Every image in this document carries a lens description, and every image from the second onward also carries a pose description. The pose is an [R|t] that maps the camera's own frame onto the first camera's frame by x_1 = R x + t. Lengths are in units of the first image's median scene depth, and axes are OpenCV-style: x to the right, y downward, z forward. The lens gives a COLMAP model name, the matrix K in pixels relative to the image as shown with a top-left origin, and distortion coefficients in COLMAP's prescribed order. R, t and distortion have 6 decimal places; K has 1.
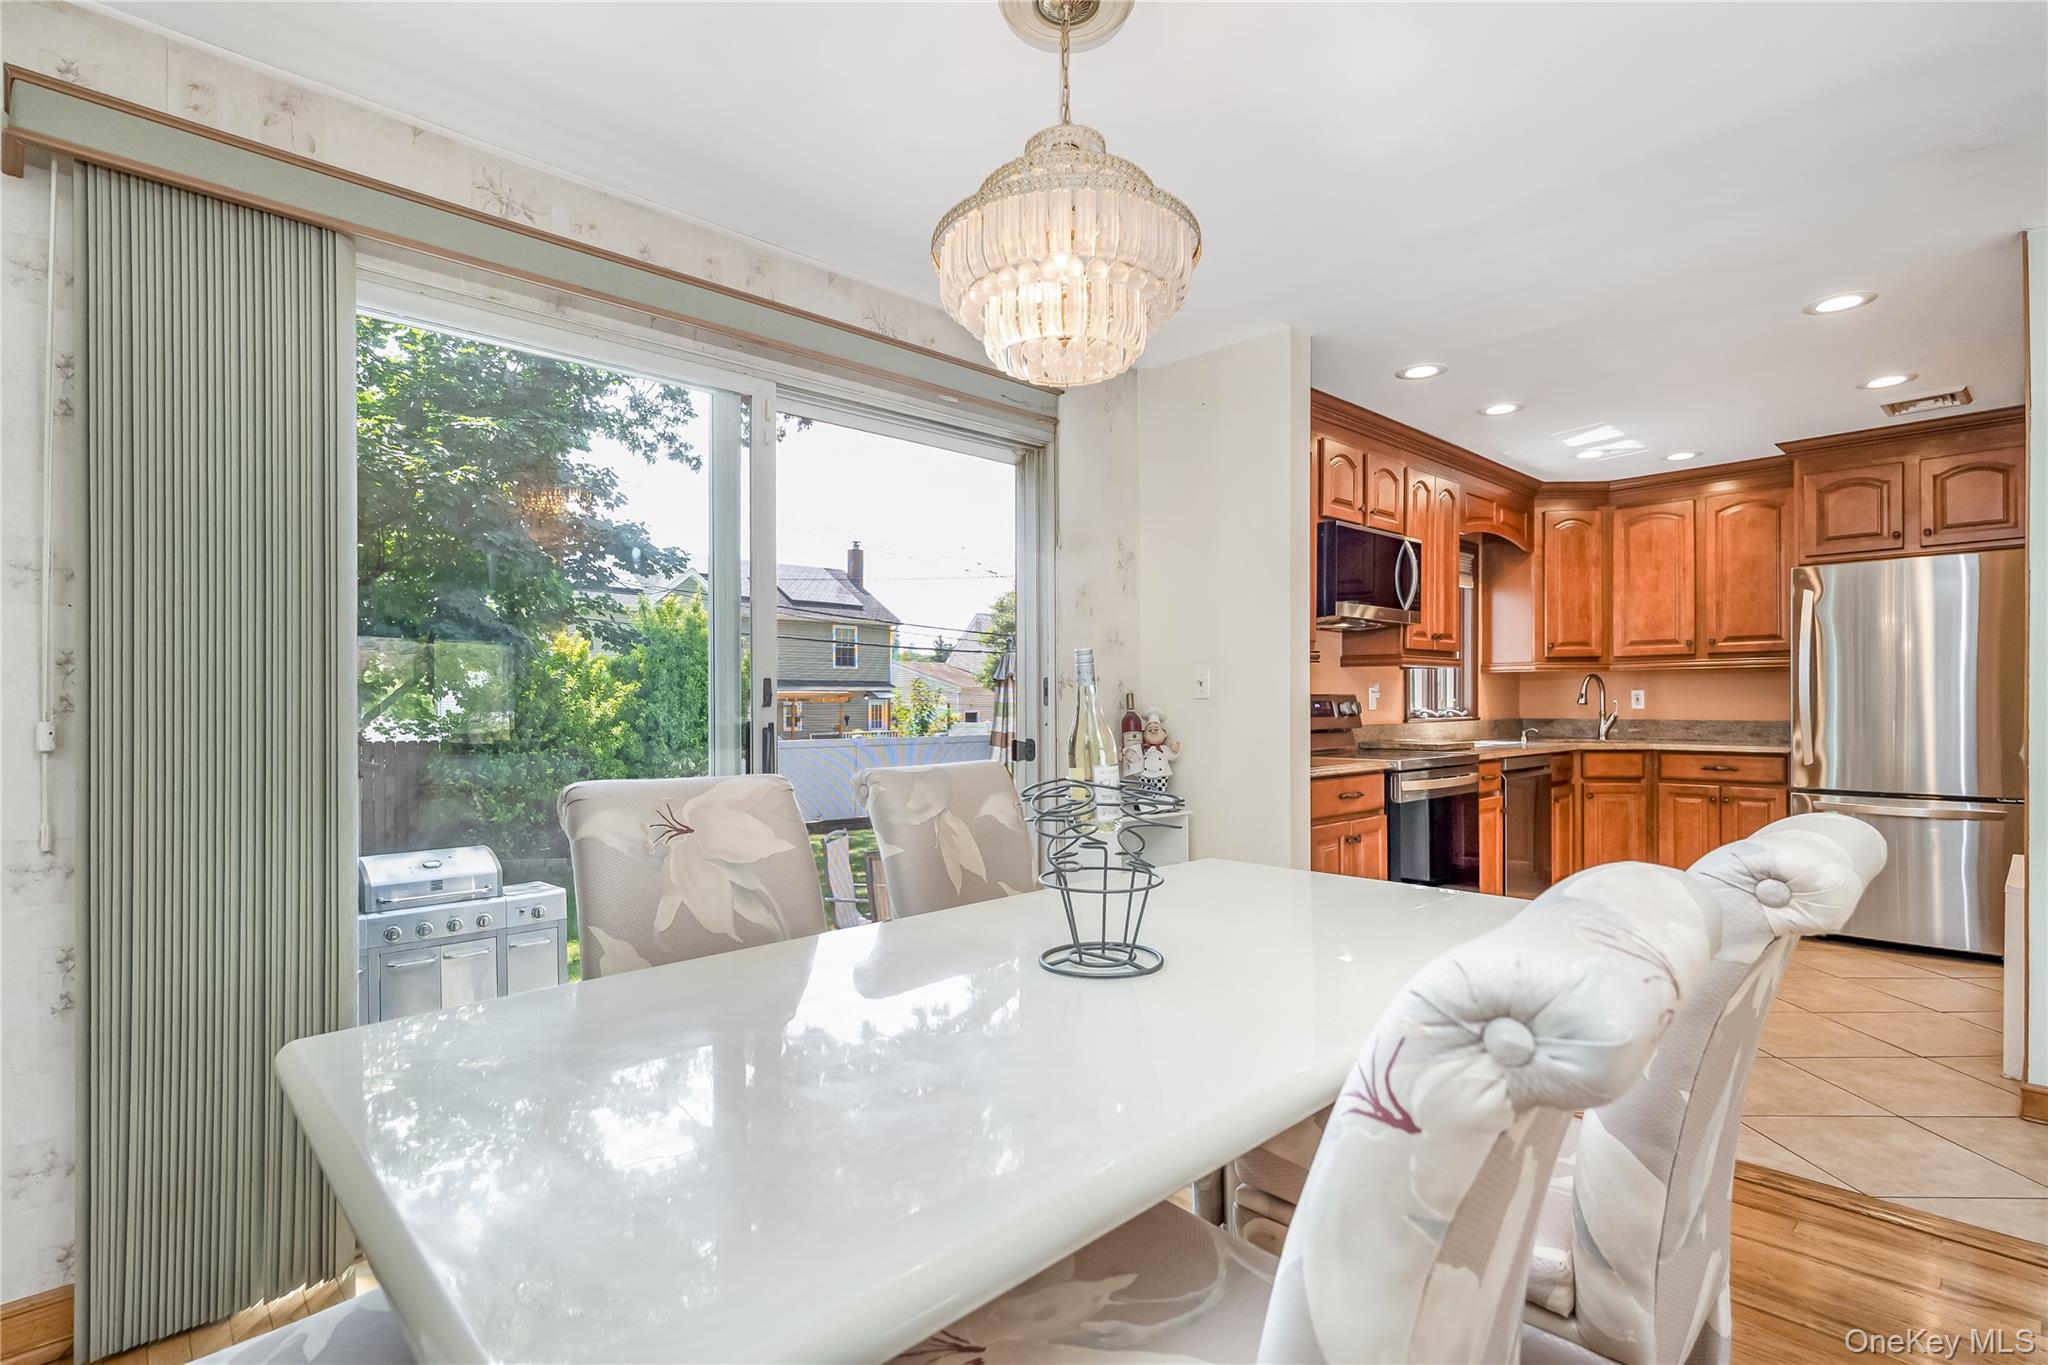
lens RADIAL K [[992.9, 0, 1029.2], [0, 992.9, 705.3], [0, 0, 1]] dist [-0.001237, -0.000260]
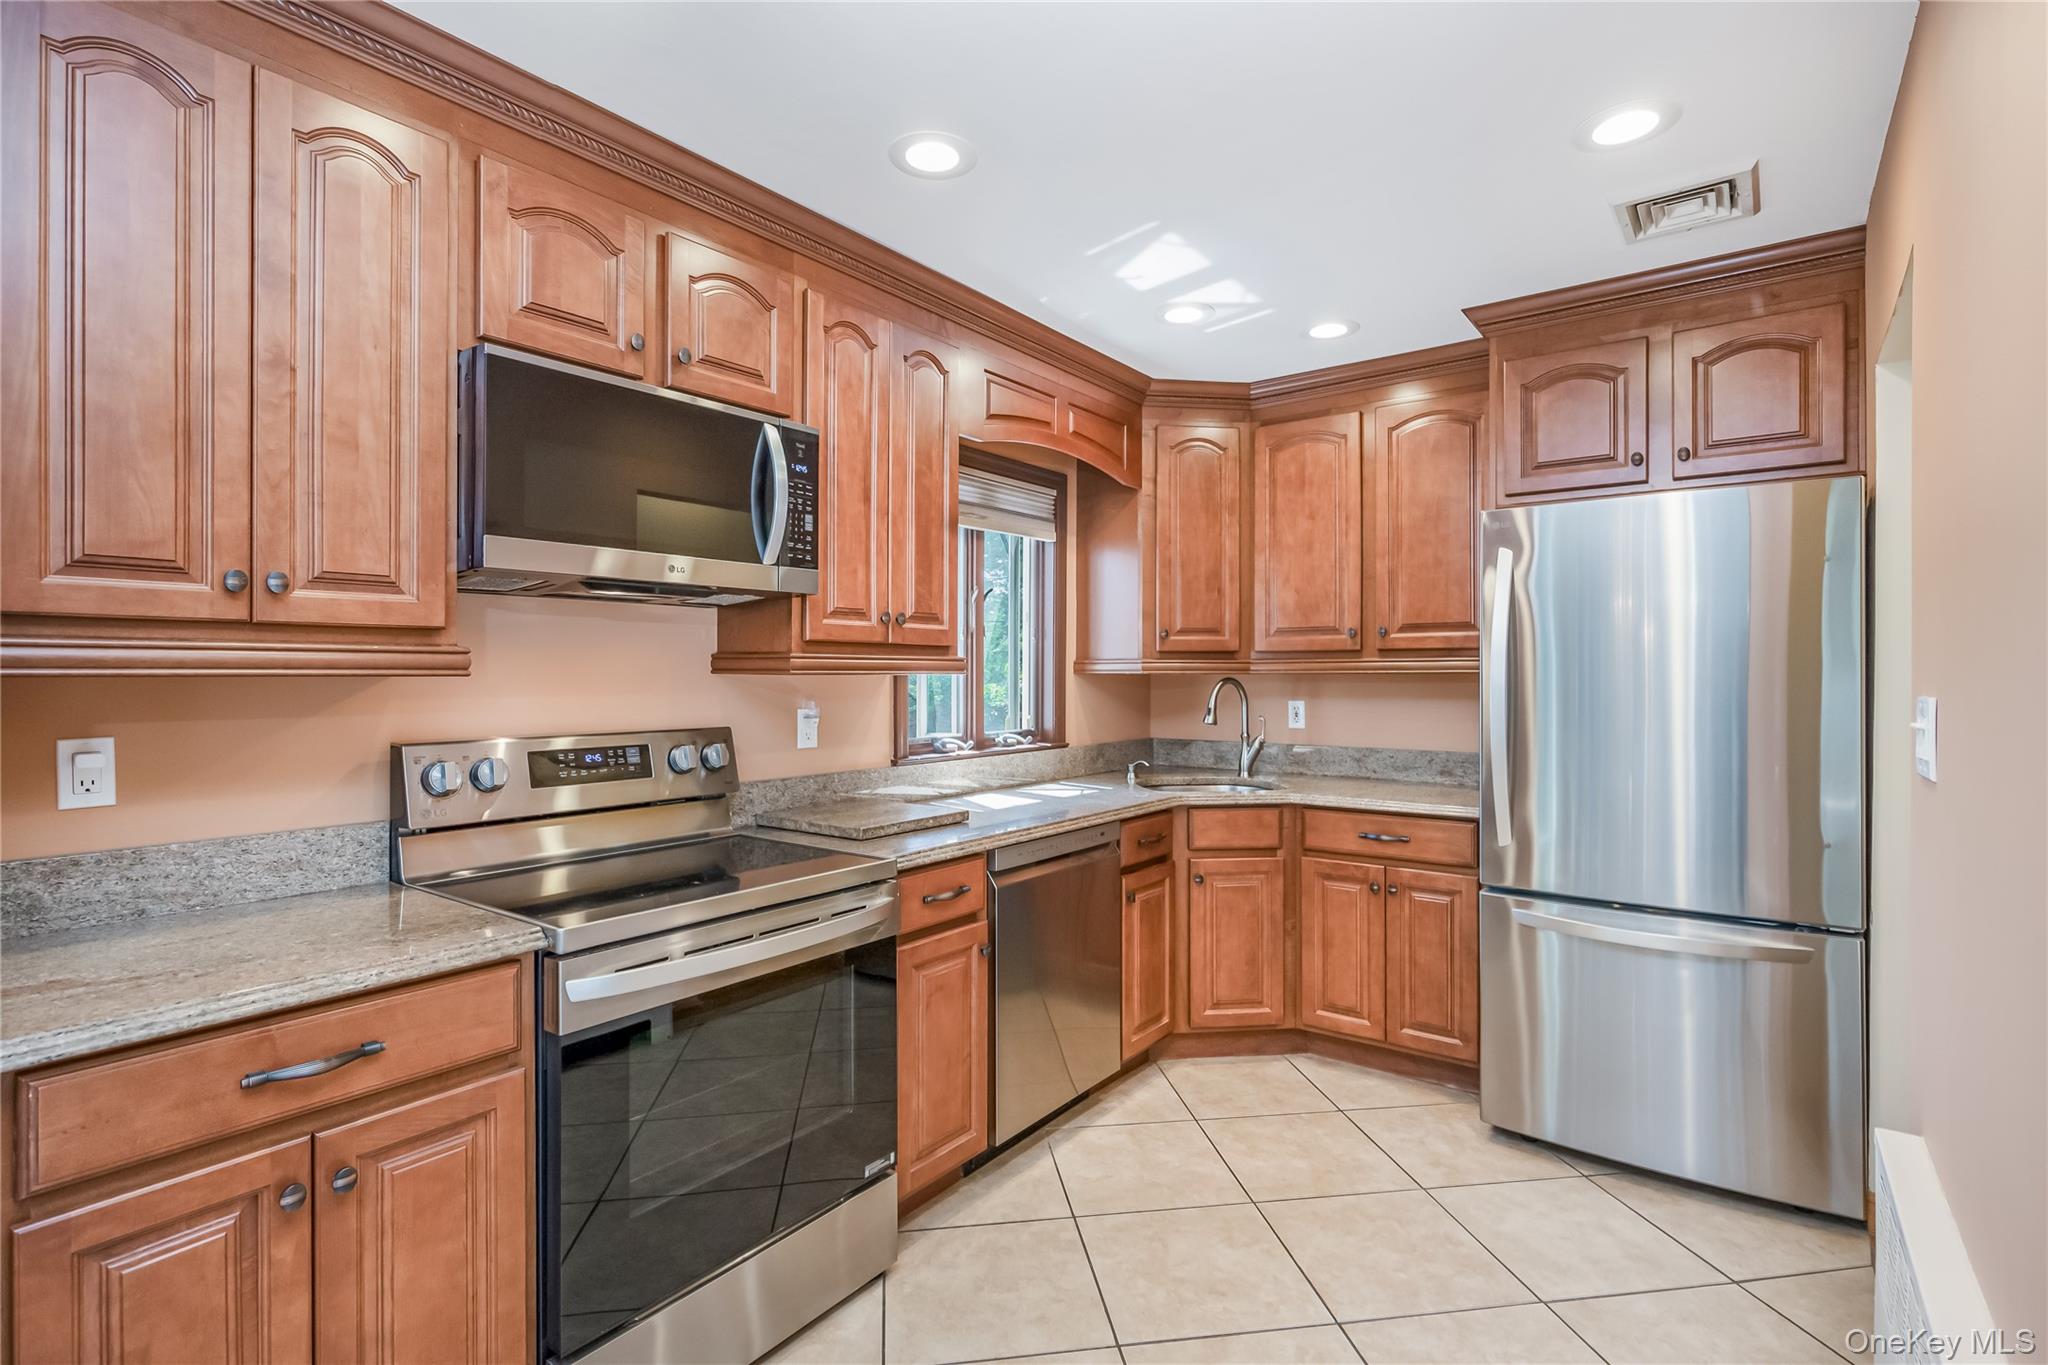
lens RADIAL K [[992.9, 0, 1036.1], [0, 992.9, 670.1], [0, 0, 1]] dist [-0.001237, -0.000260]
pose [[0.984432, 0.005337, 0.175687, 0.355958], [-0.004269, 0.999970, -0.006459, -0.034341], [-0.175716, 0.005609, 0.984425, 0.409281]]
